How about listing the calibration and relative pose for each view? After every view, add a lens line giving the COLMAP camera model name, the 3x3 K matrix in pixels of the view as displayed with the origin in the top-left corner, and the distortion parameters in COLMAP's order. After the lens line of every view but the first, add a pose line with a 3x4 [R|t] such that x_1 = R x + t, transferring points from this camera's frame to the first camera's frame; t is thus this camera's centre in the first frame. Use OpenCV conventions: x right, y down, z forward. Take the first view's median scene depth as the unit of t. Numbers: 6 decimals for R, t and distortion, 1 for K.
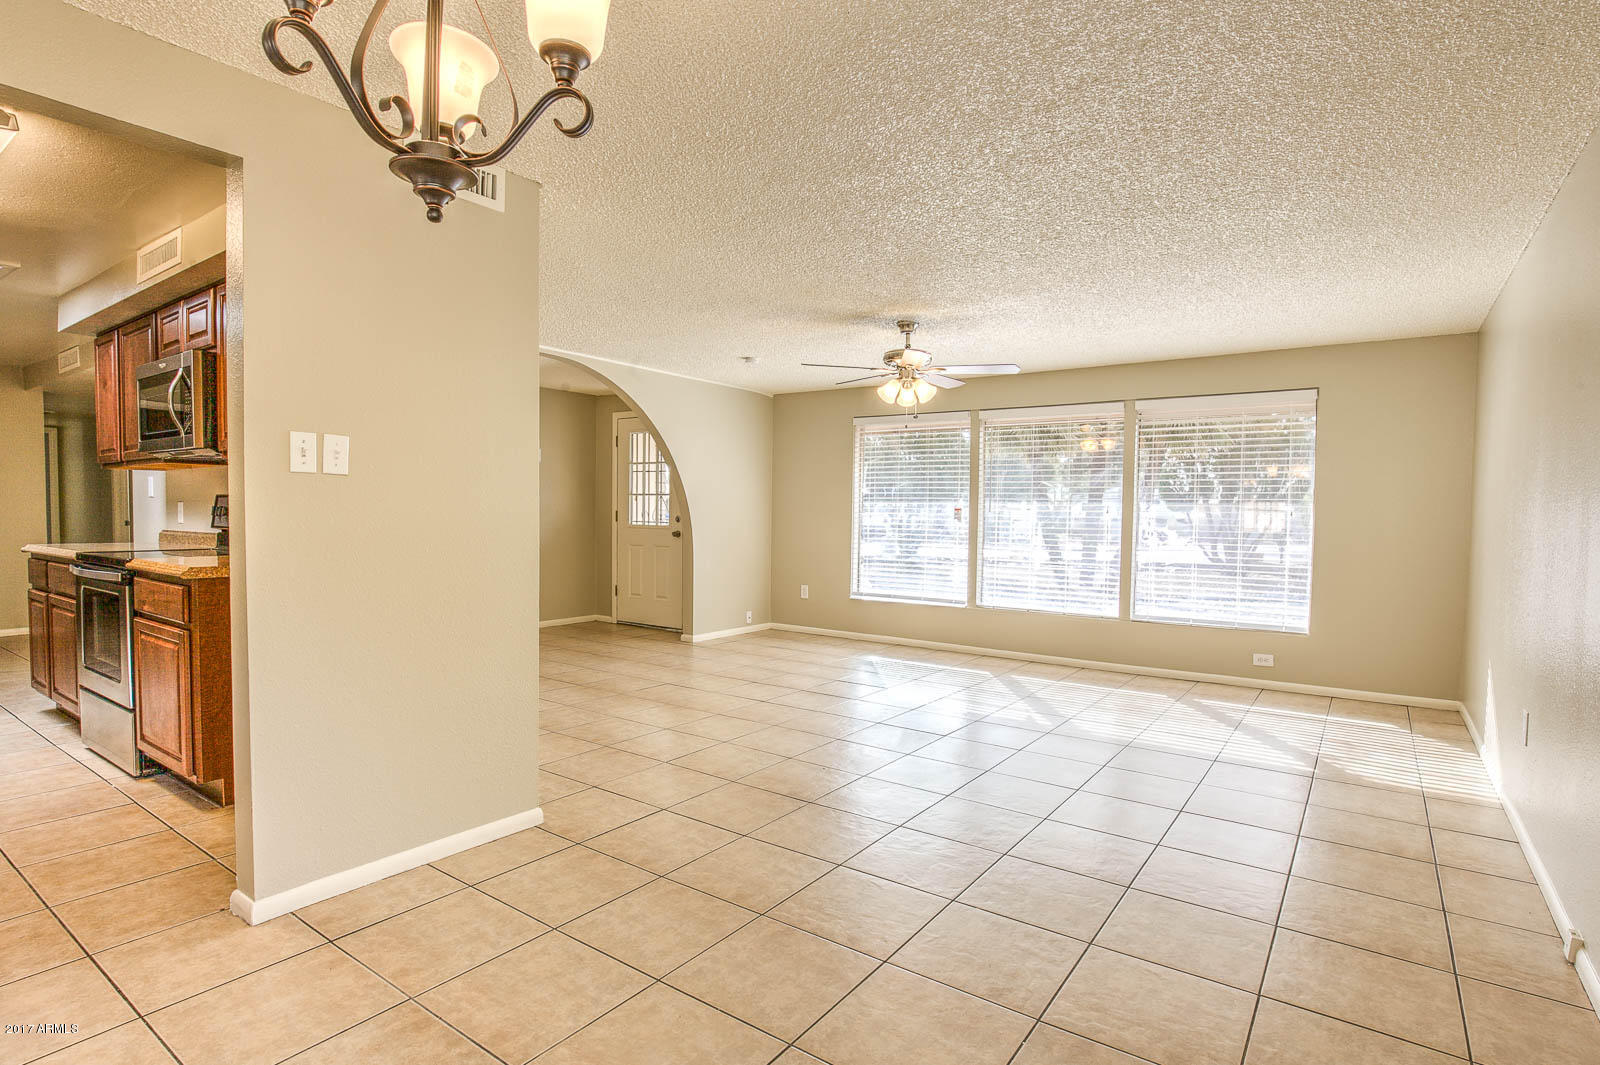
lens RADIAL K [[786.9, 0, 809.3], [0, 786.9, 534.9], [0, 0, 1]] dist [-0.014360, 0.000358]
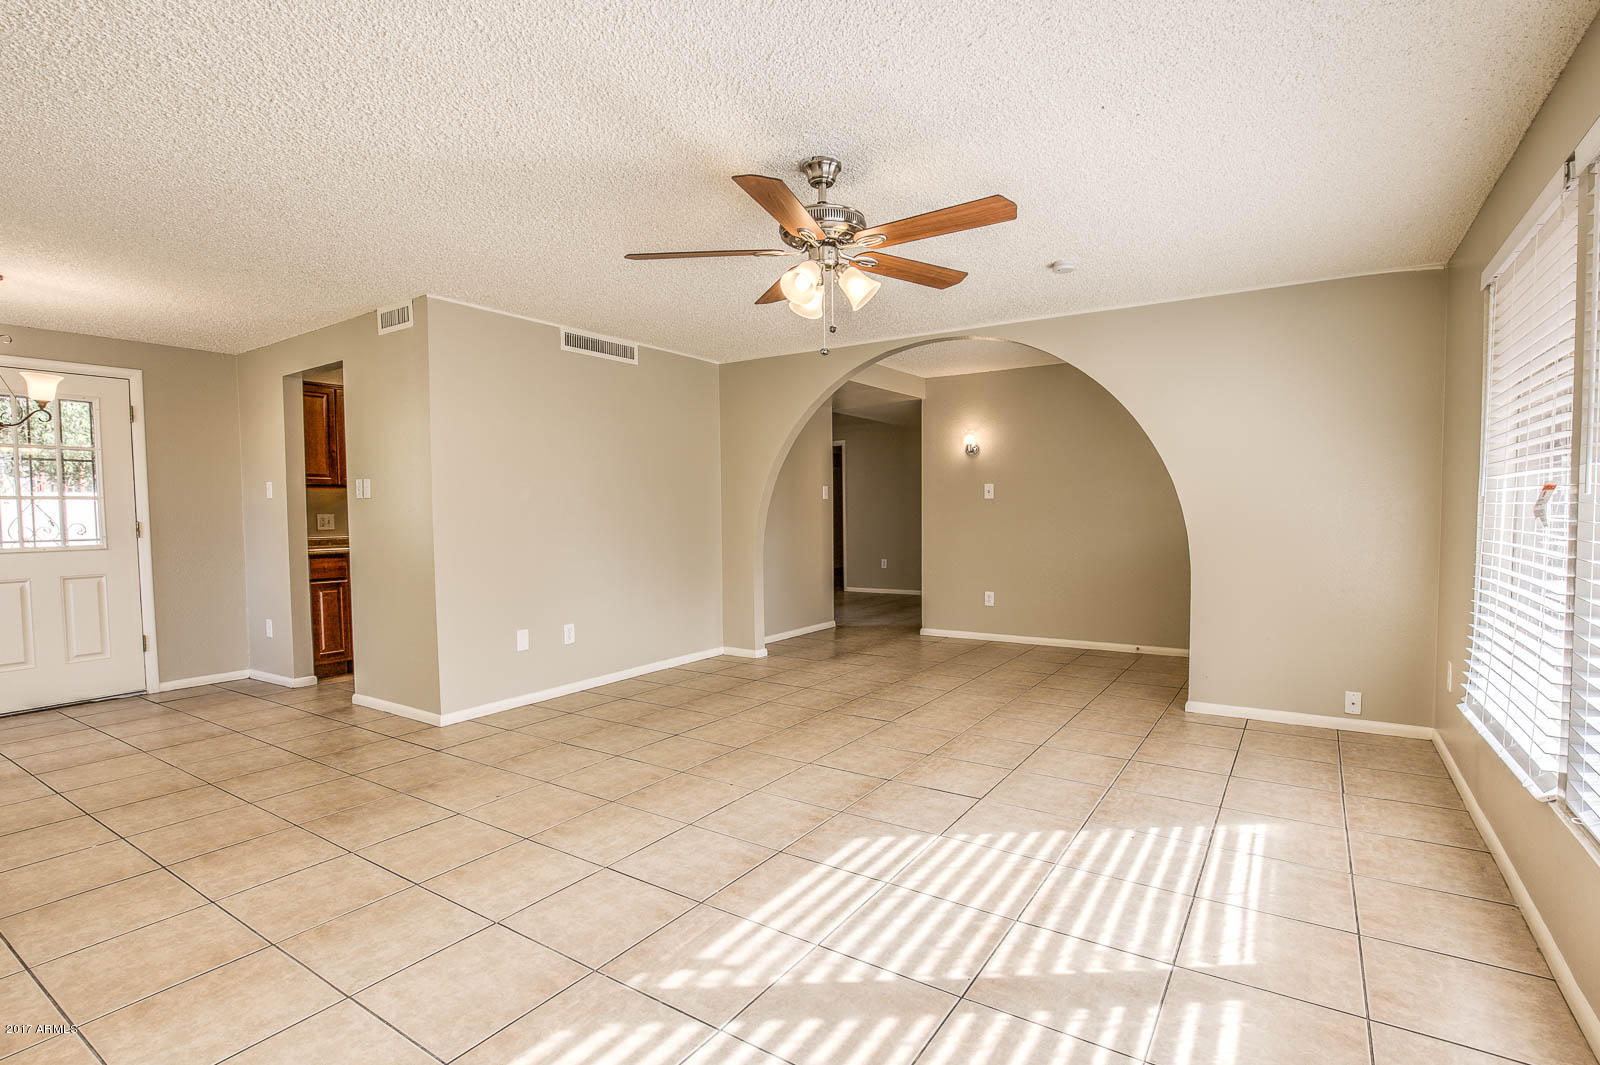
lens RADIAL K [[786.9, 0, 809.3], [0, 786.9, 534.9], [0, 0, 1]] dist [-0.014360, 0.000358]
pose [[0.042358, 0.014404, -0.998999, 1.646248], [-0.024199, 0.999618, 0.013387, -0.018066], [0.998809, 0.023607, 0.042690, 2.392171]]
